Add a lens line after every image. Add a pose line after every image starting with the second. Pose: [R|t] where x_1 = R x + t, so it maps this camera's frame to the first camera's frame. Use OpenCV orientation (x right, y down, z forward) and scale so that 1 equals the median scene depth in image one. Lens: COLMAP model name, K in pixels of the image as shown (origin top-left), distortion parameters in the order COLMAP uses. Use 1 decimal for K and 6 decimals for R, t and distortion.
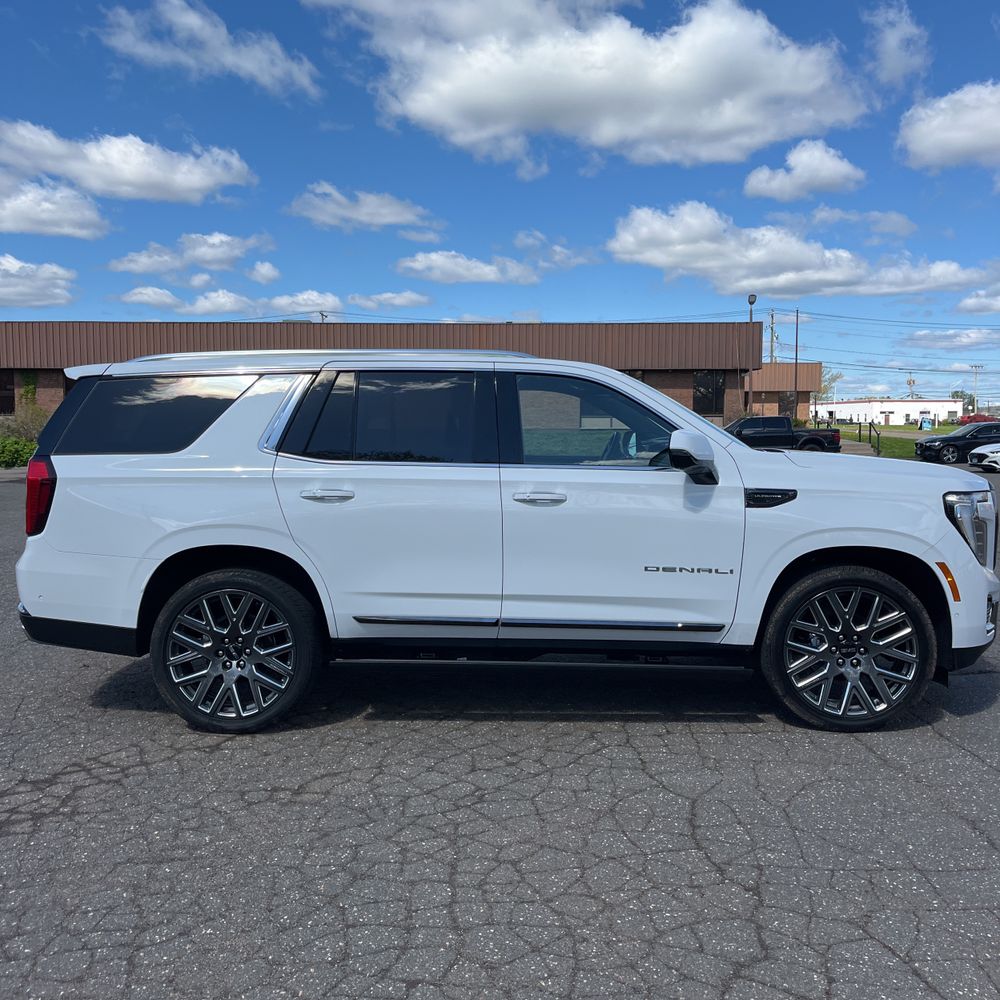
lens RADIAL K [[1045.9, 0, 492.3], [0, 1045.9, 440.7], [0, 0, 1]] dist [0.071022, -0.108271]
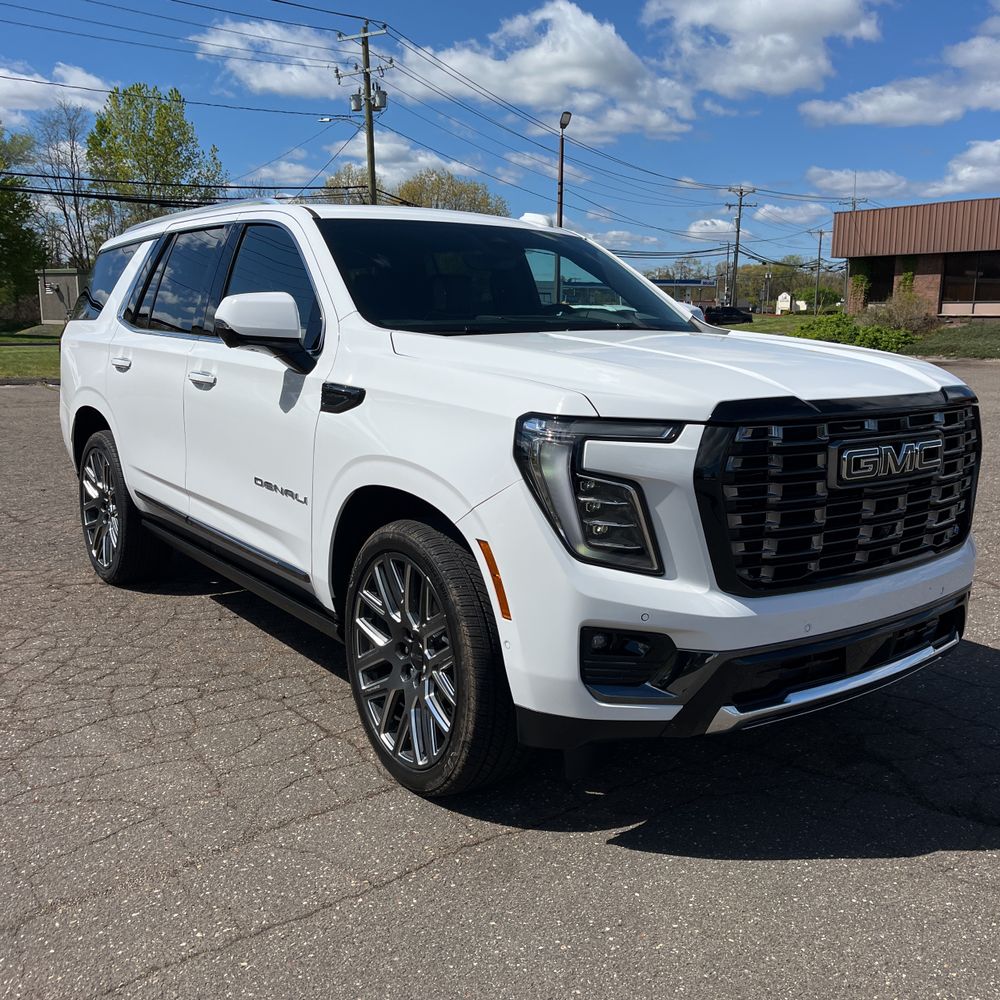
lens RADIAL K [[1045.9, 0, 492.3], [0, 1045.9, 440.7], [0, 0, 1]] dist [0.071022, -0.108271]
pose [[0.602778, 0.104020, -0.791099, 0.834138], [-0.022696, 0.993300, 0.113313, 0.003616], [0.797586, -0.050348, 0.601101, 0.672725]]
